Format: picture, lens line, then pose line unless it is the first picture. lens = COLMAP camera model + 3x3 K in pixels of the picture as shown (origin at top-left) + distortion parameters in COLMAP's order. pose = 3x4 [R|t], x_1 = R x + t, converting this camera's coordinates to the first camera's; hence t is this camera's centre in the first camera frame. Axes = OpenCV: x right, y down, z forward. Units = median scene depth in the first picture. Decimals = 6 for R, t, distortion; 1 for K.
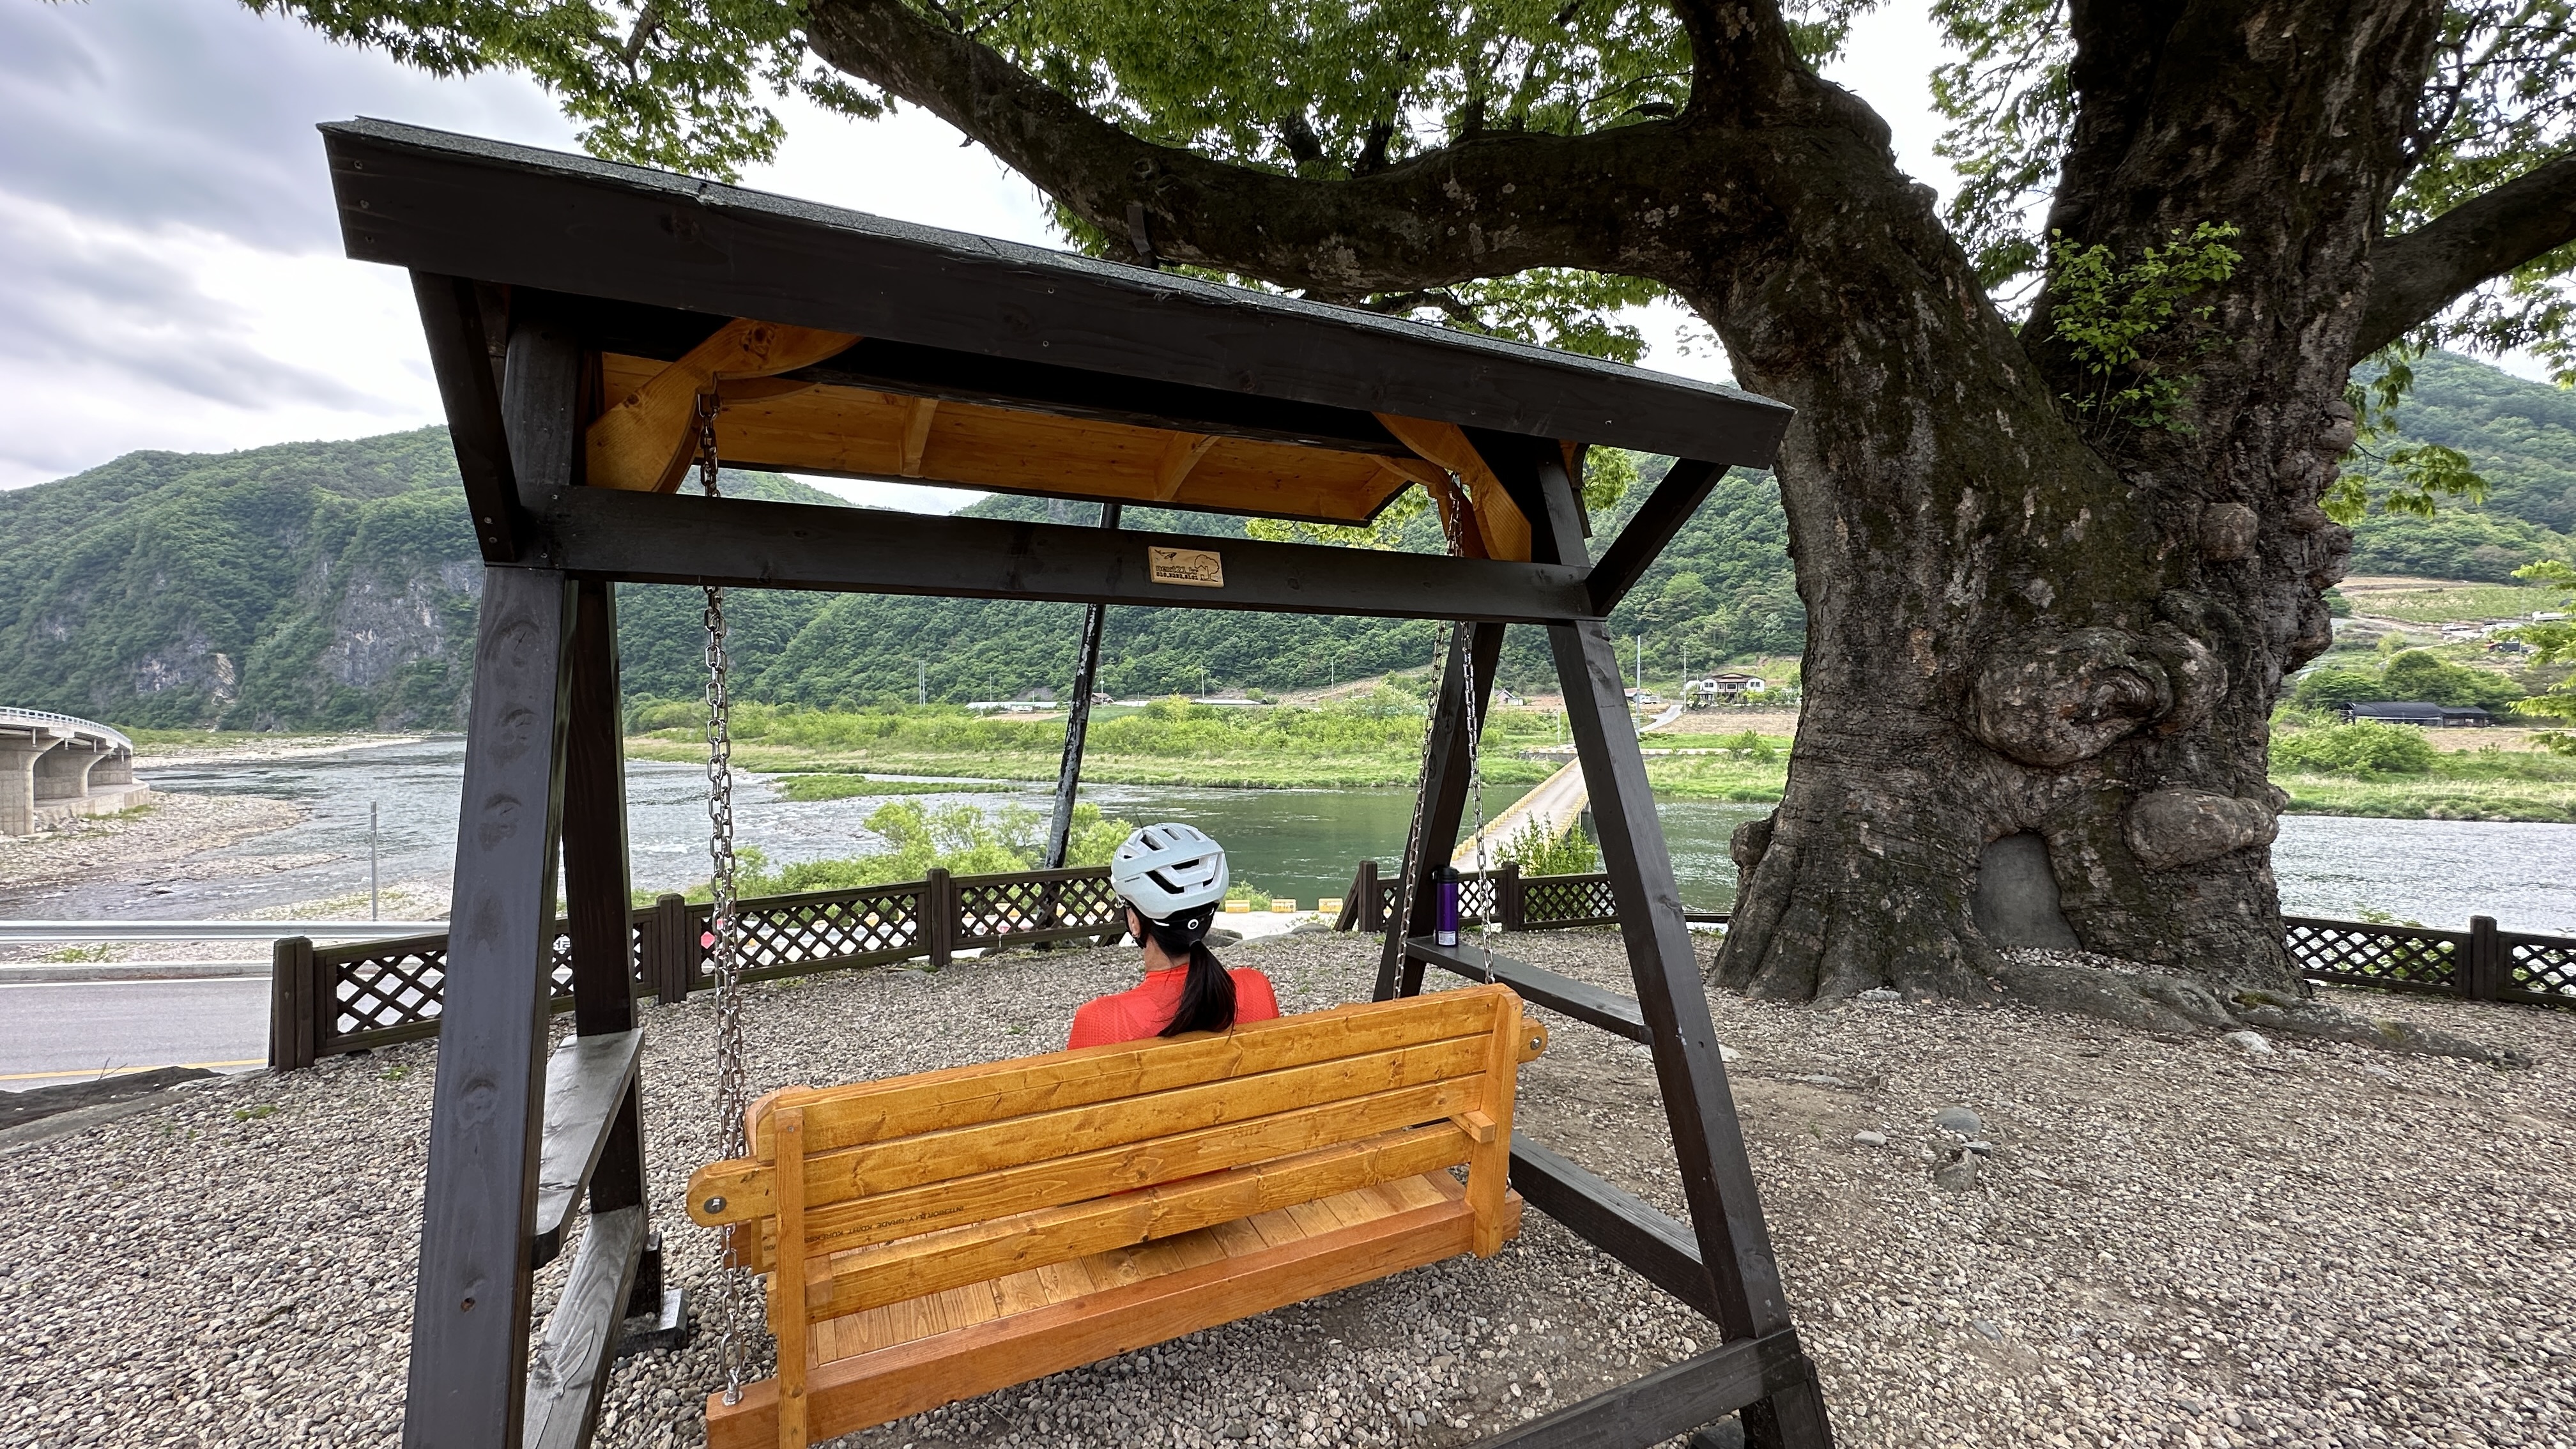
lens RADIAL K [[982.4, 0, 1288.0], [0, 982.4, 724.5], [0, 0, 1]] dist [-0.011717, 0.000203]
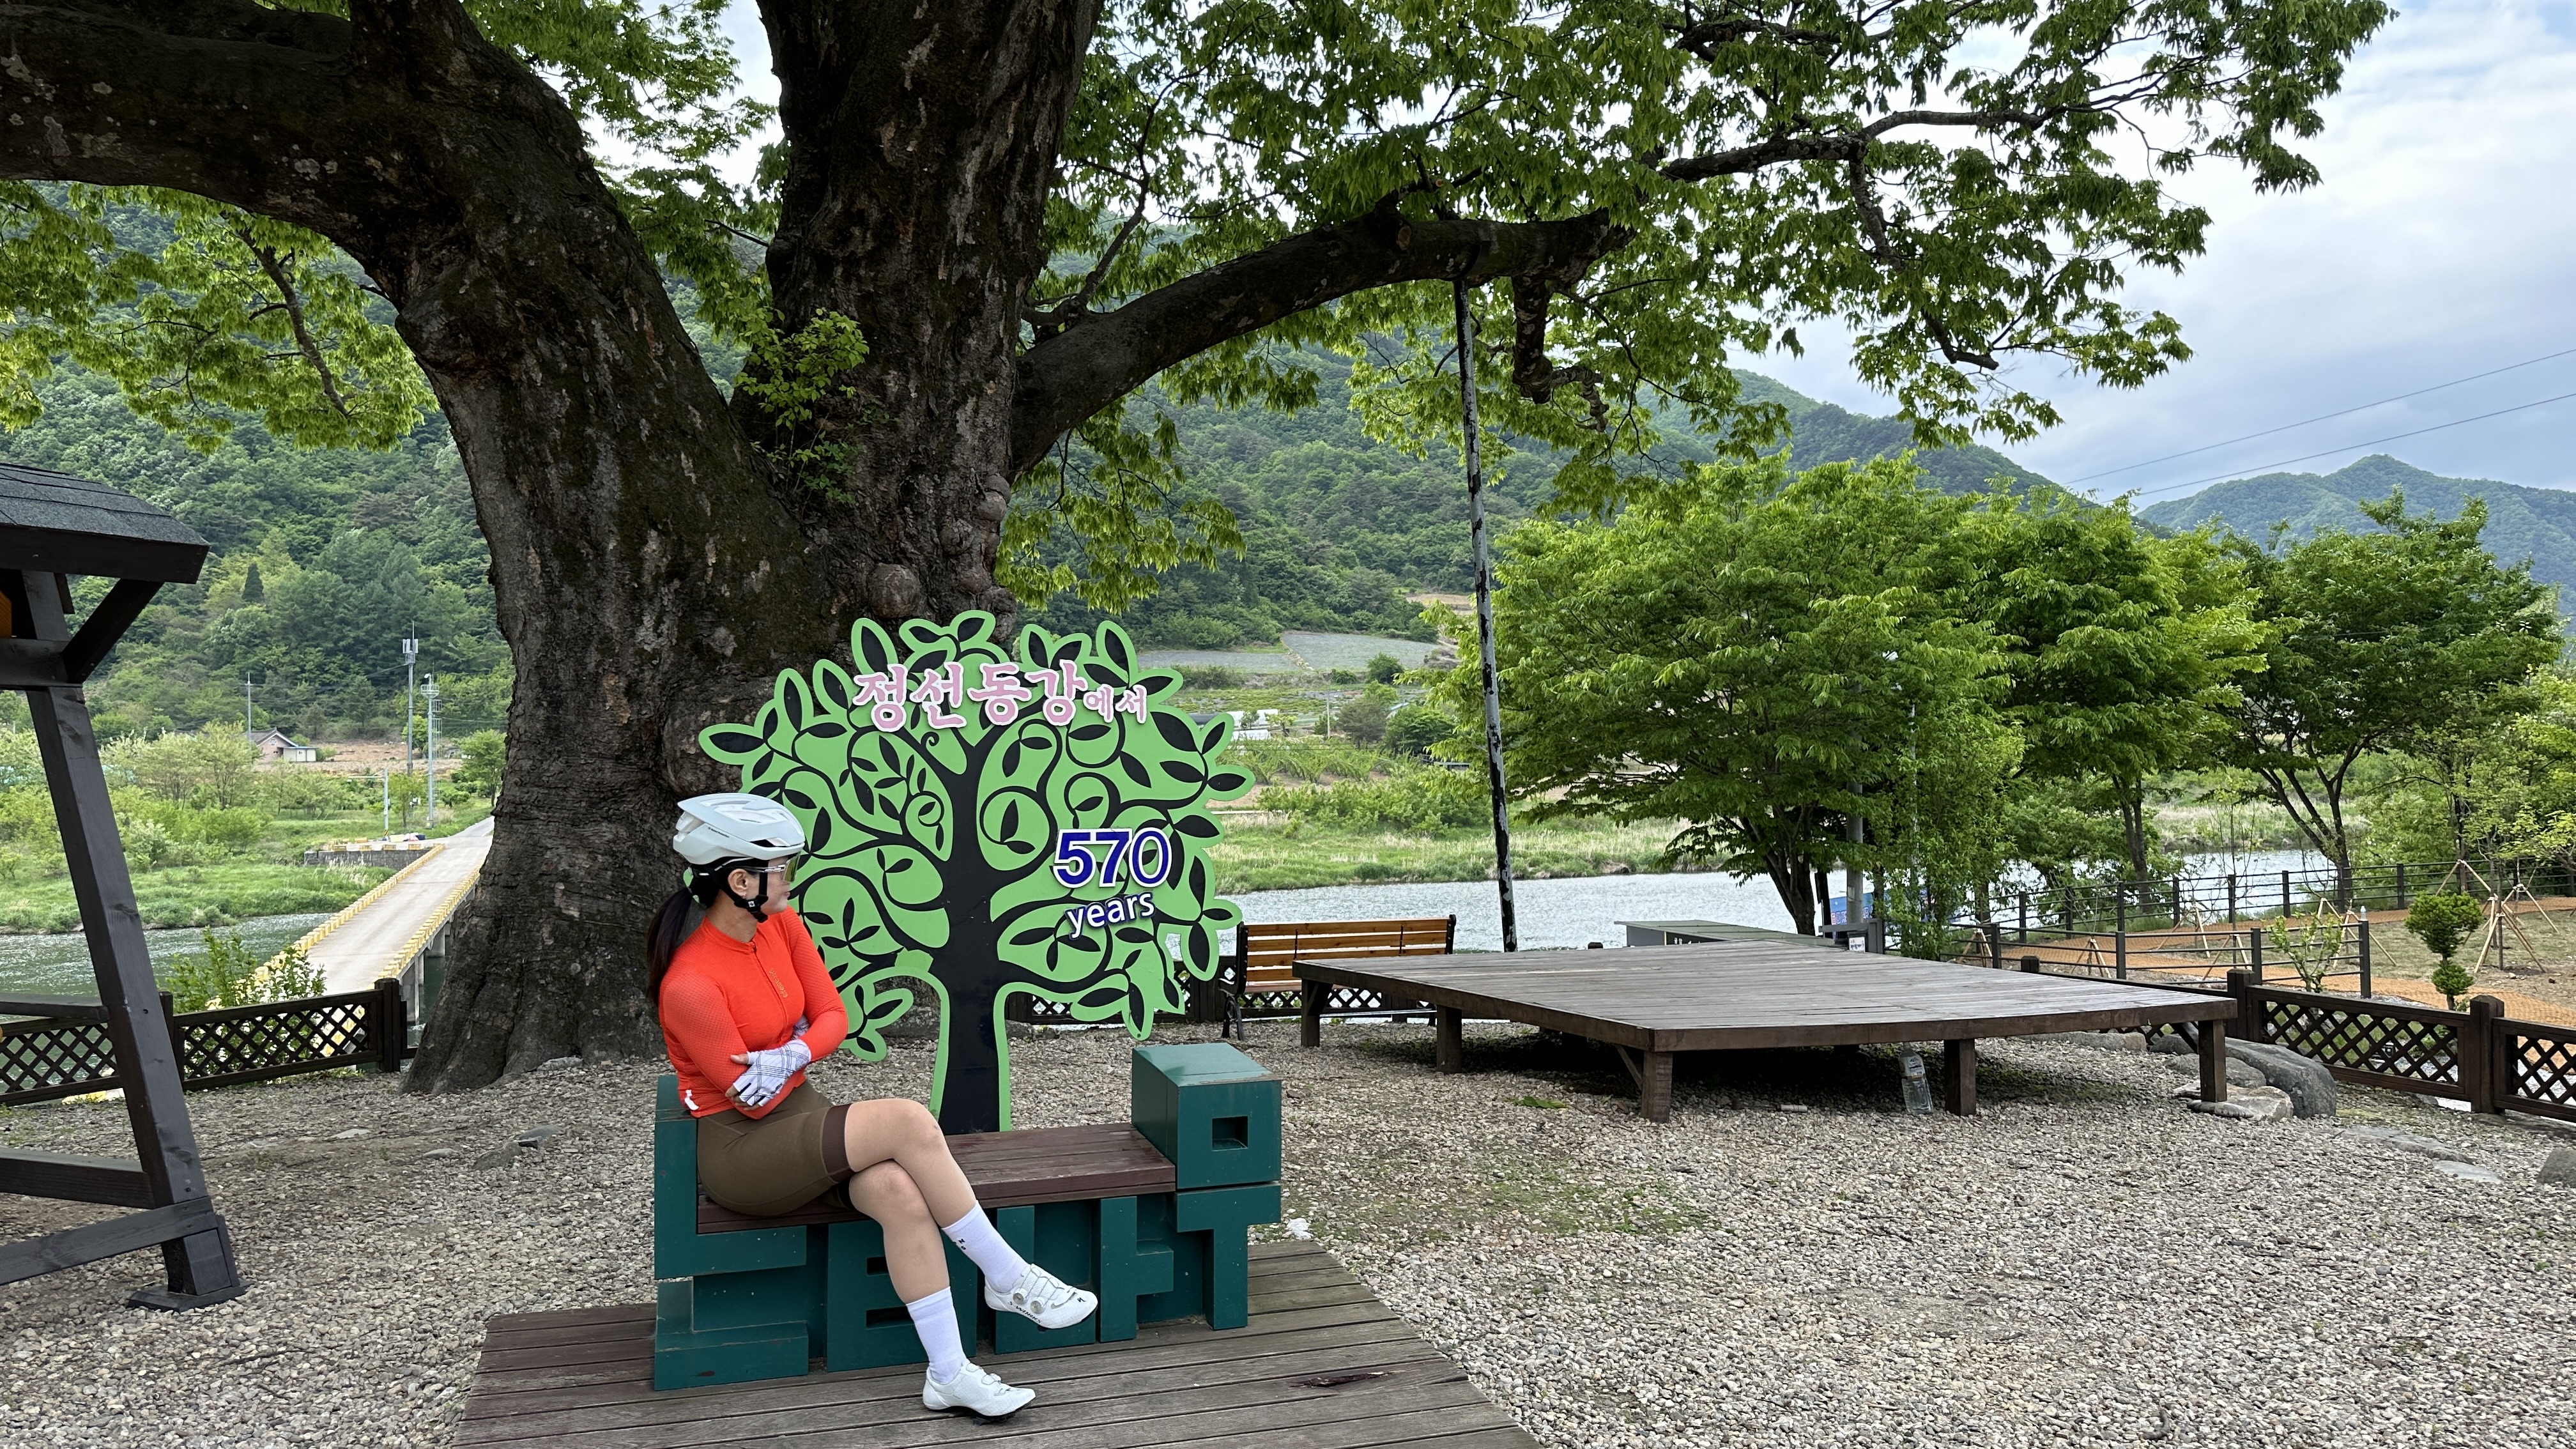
lens RADIAL K [[1885.7, 0, 1344.4], [0, 1885.7, 730.5], [0, 0, 1]] dist [0.188622, -0.306922]
pose [[0.768412, -0.001002, 0.639954, -0.001736], [0.023270, 0.999381, -0.026376, 0.022139], [-0.639532, 0.035159, 0.767960, -0.849365]]
